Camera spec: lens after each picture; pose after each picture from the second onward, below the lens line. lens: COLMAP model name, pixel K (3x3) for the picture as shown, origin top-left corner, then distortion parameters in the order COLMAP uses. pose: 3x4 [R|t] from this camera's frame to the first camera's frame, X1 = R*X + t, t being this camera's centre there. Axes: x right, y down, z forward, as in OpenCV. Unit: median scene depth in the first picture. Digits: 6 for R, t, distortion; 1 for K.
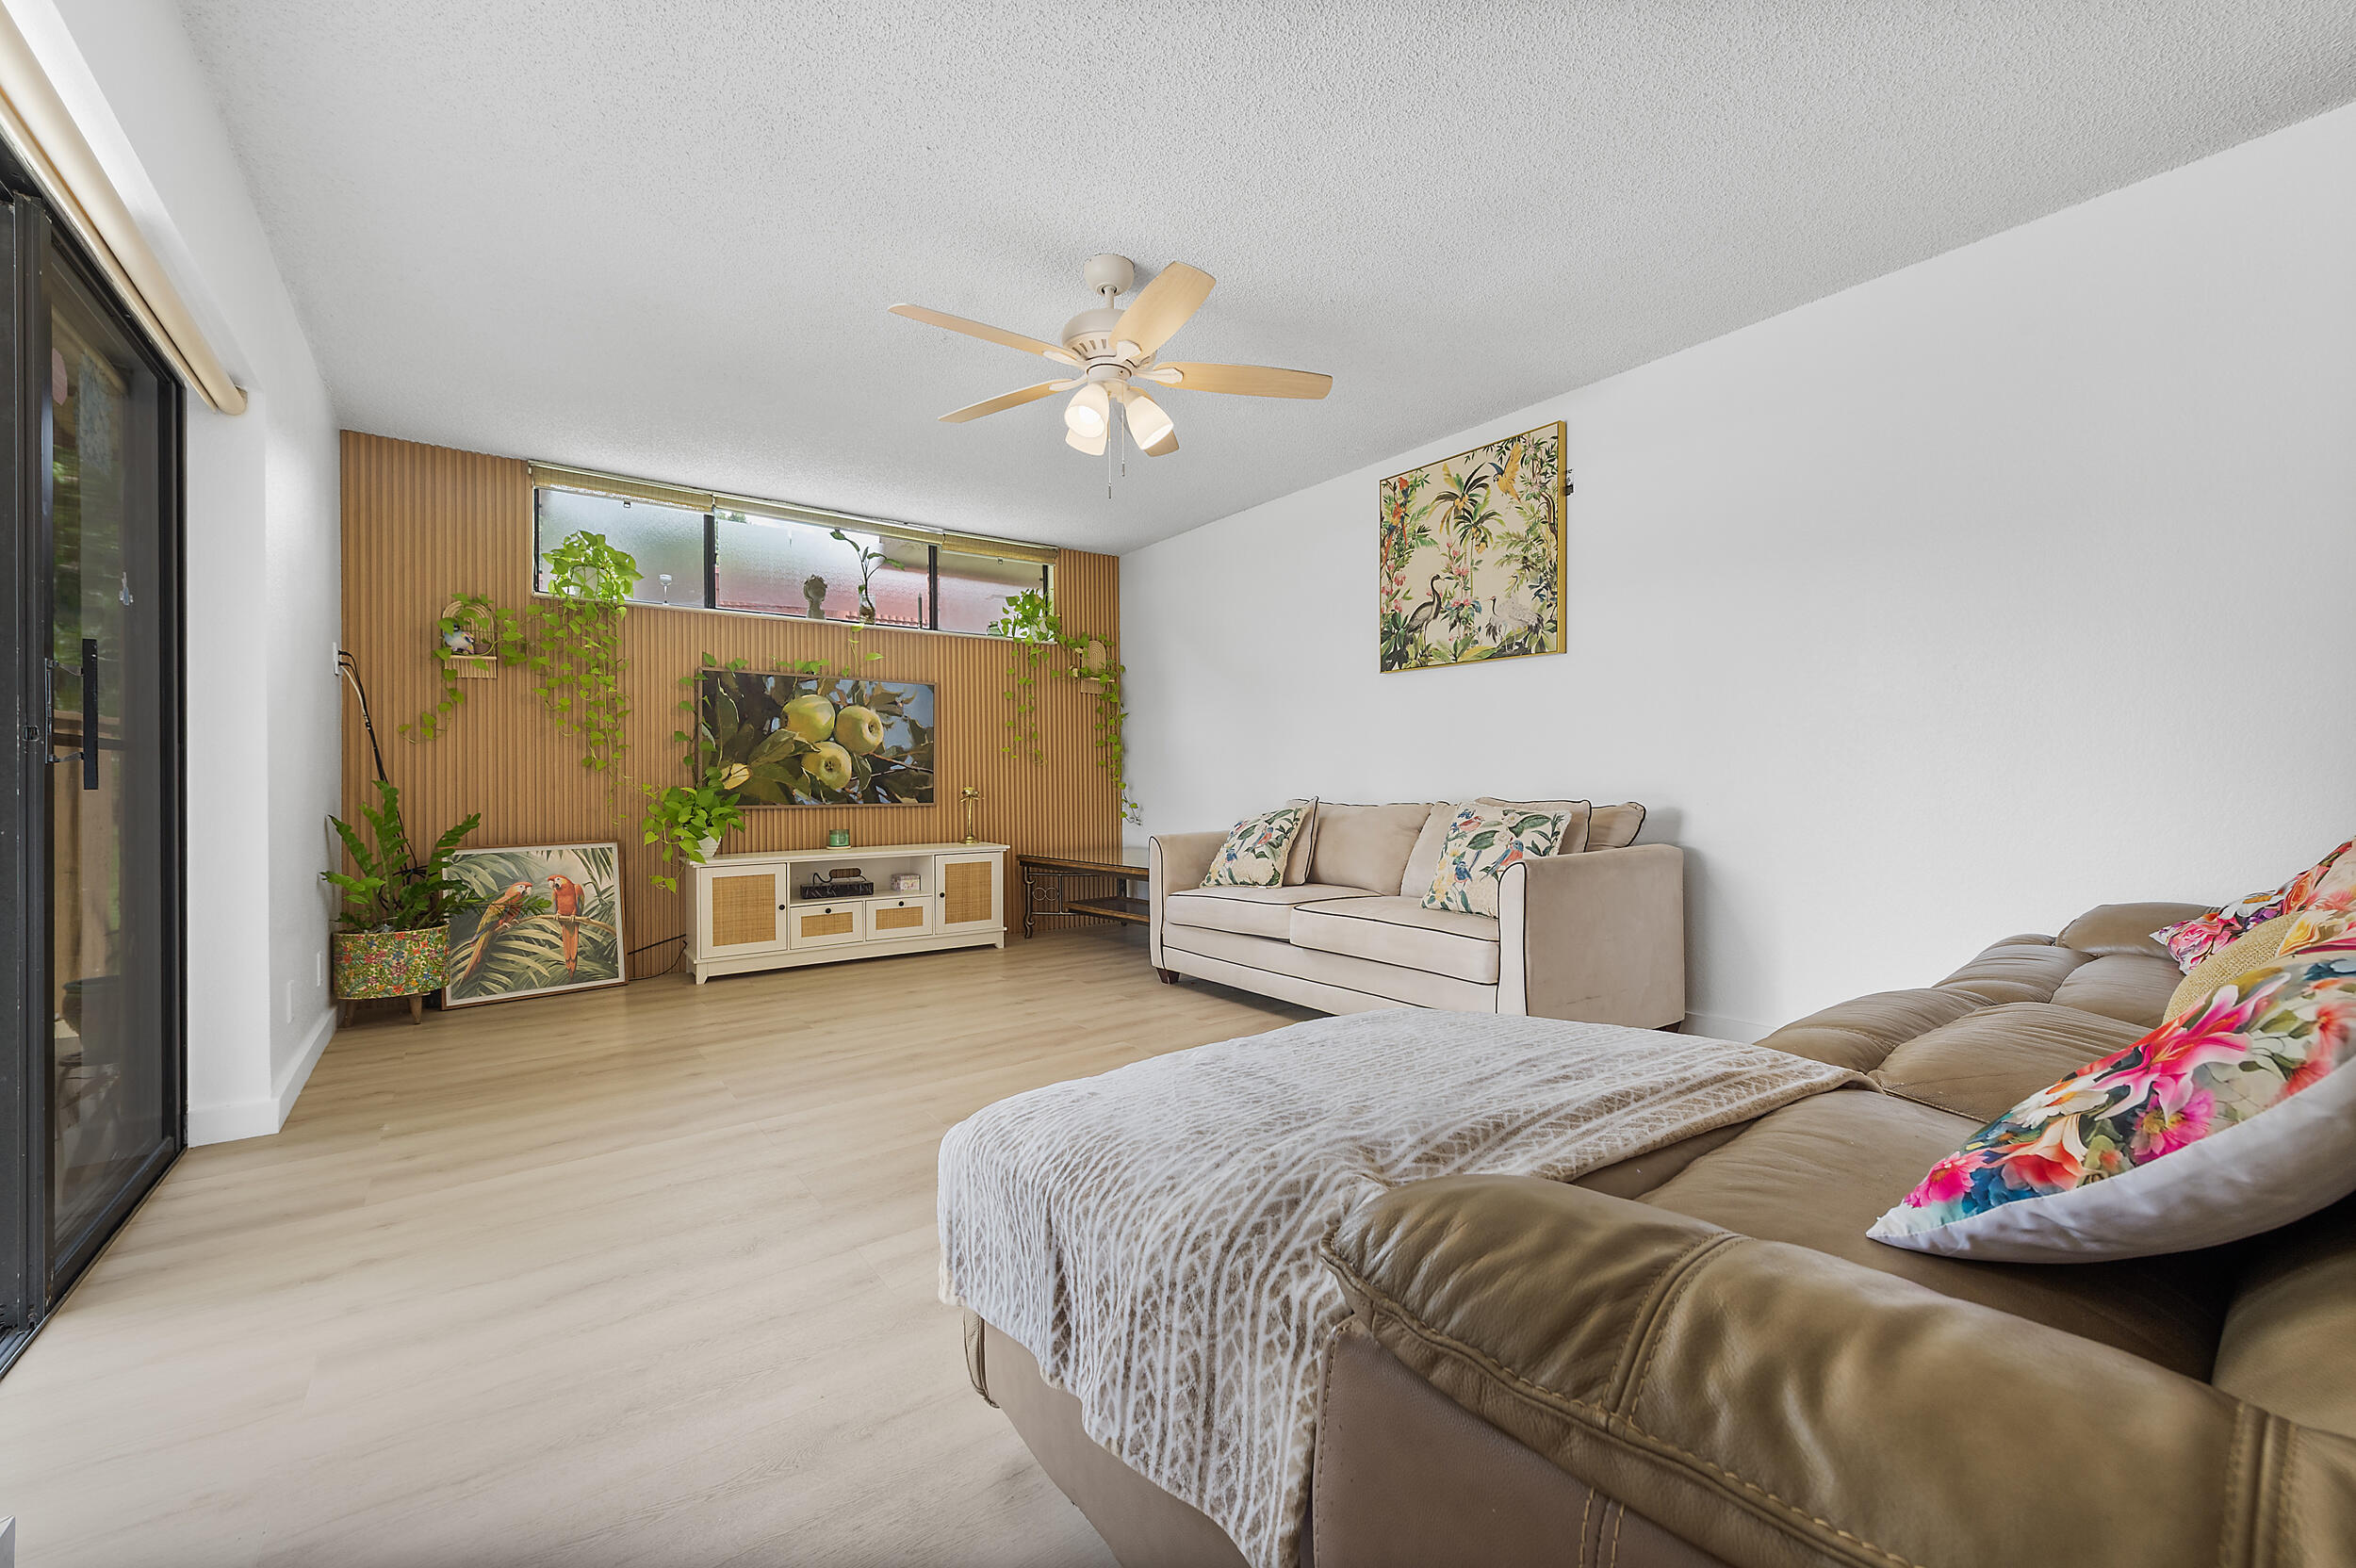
lens RADIAL K [[933.5, 0, 1182.5], [0, 933.5, 777.8], [0, 0, 1]] dist [0.006446, -0.002692]
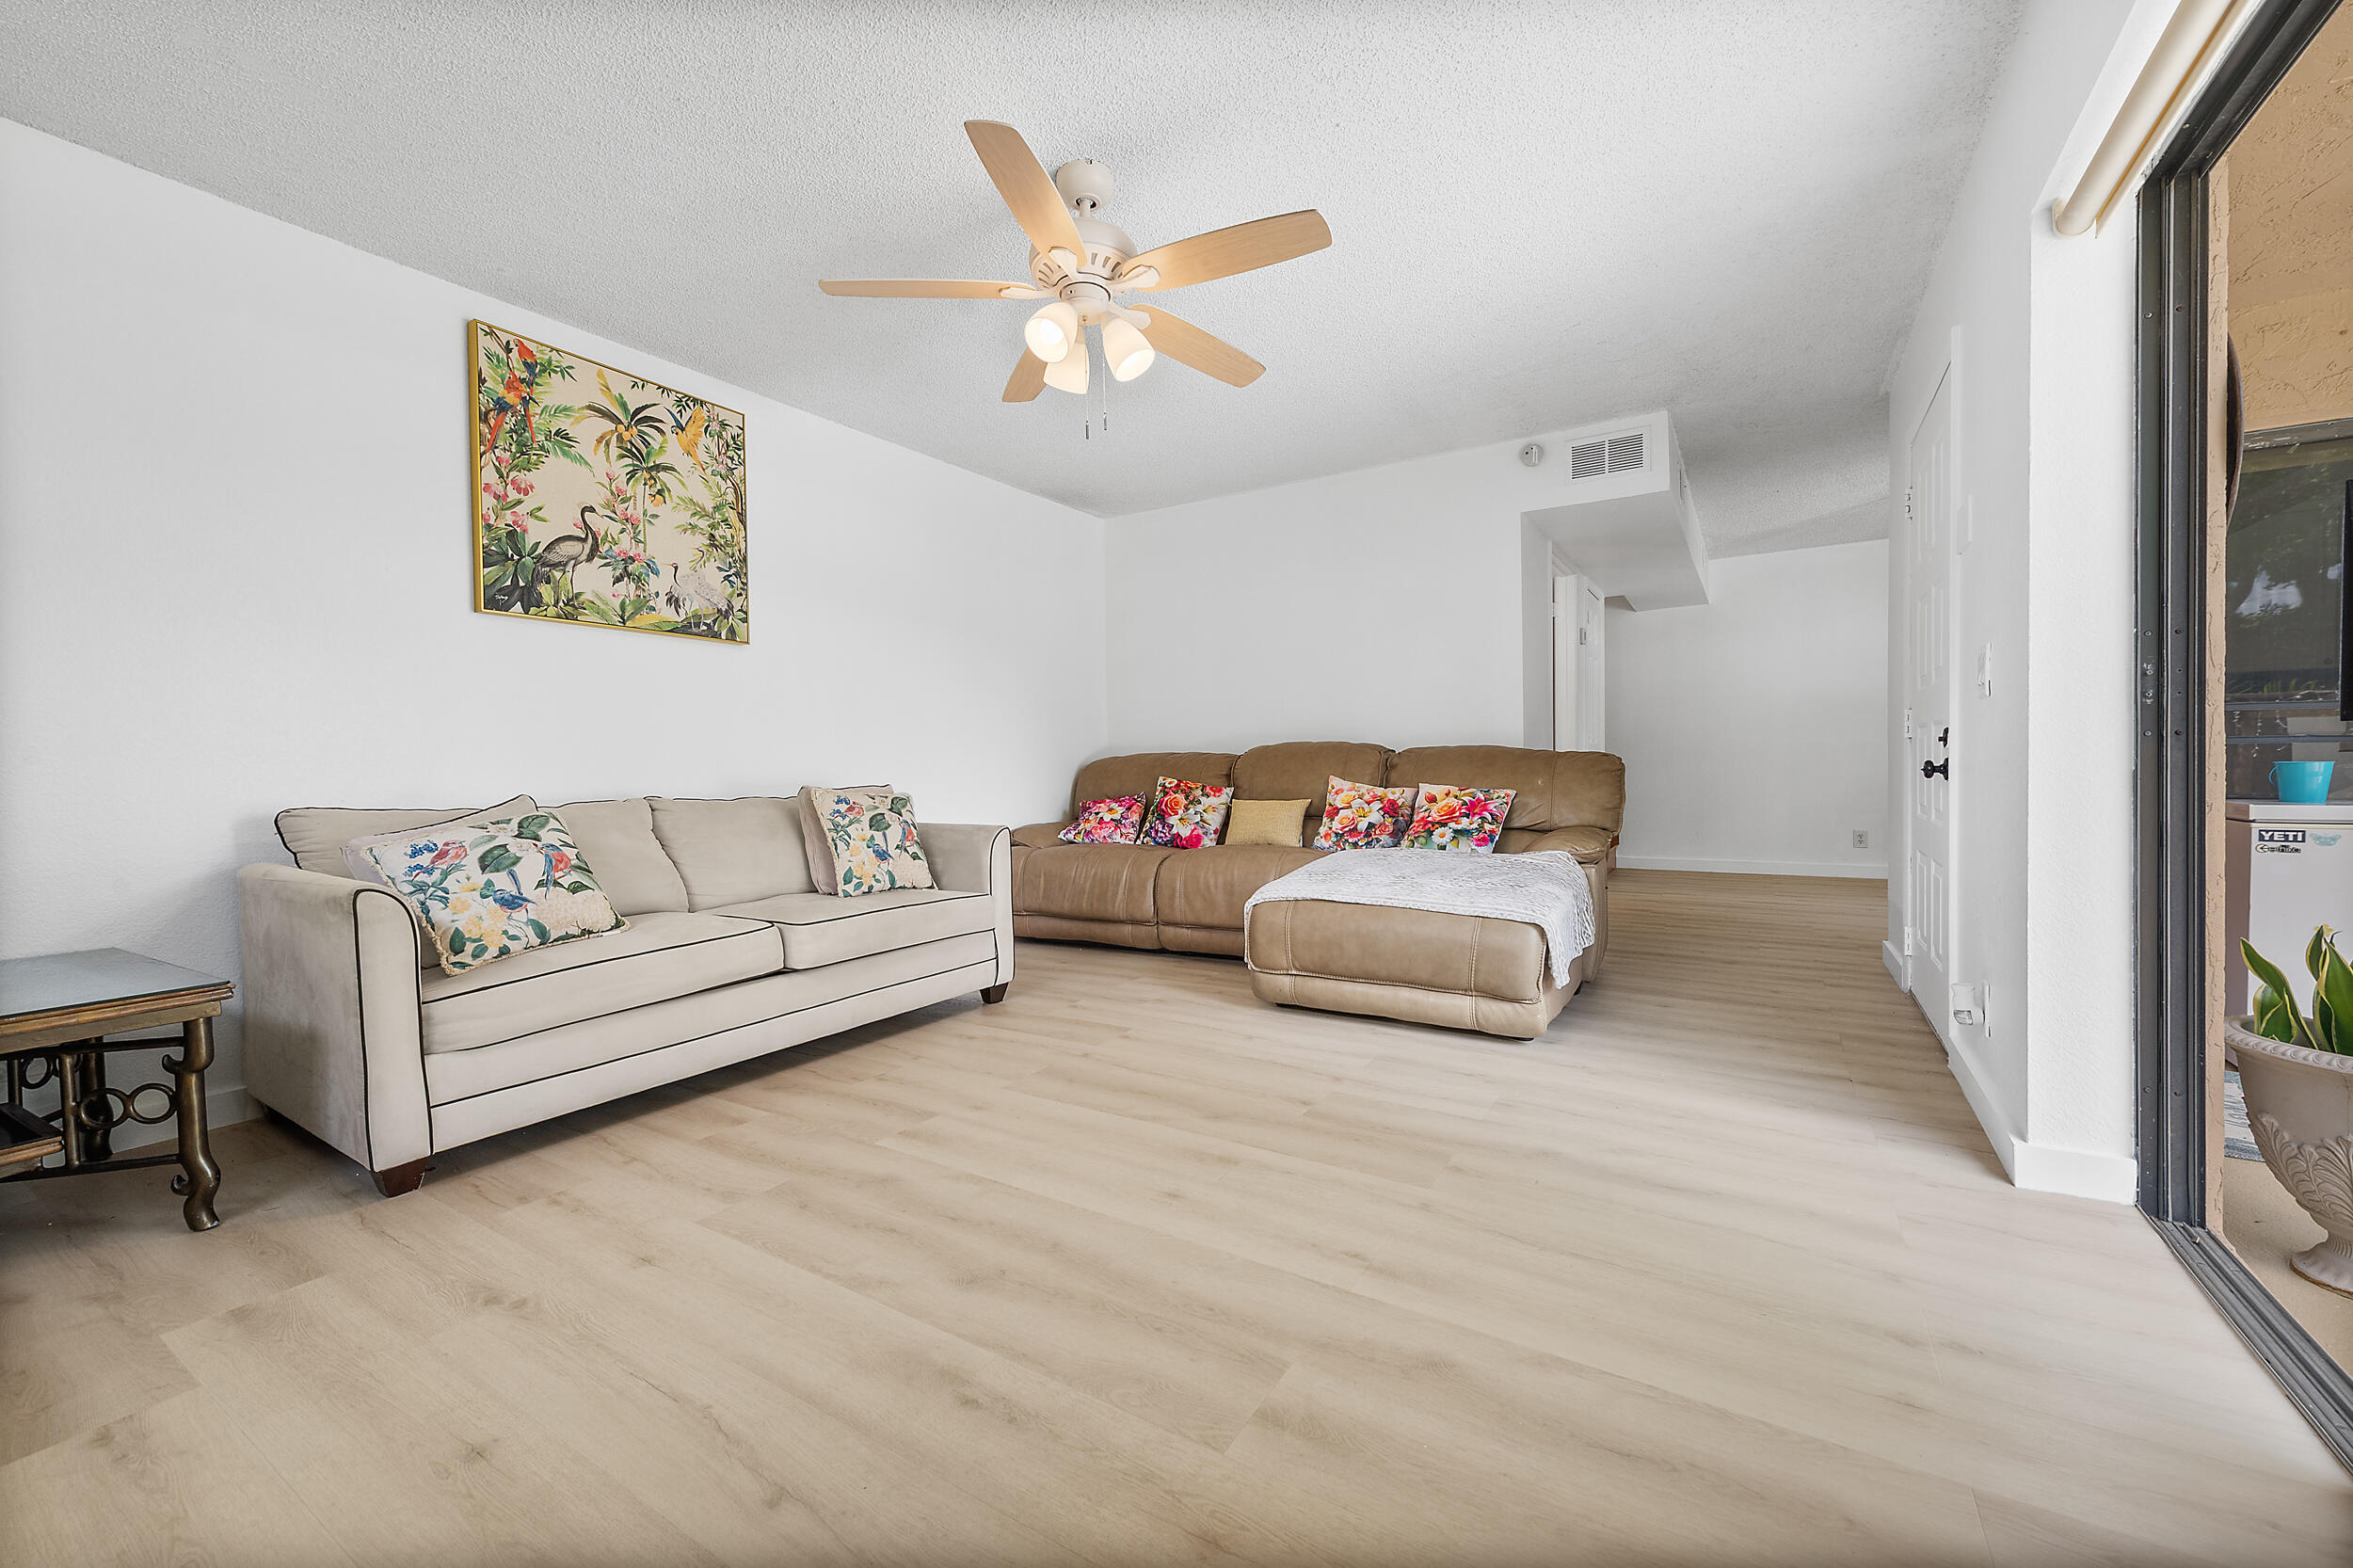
lens RADIAL K [[933.9, 0, 1172.0], [0, 933.9, 792.1], [0, 0, 1]] dist [0.002805, 0.000221]
pose [[-0.364714, -0.005992, 0.931100, -0.653846], [0.019954, 0.999699, 0.014249, 0.018978], [-0.930906, 0.023776, -0.364485, 0.877131]]
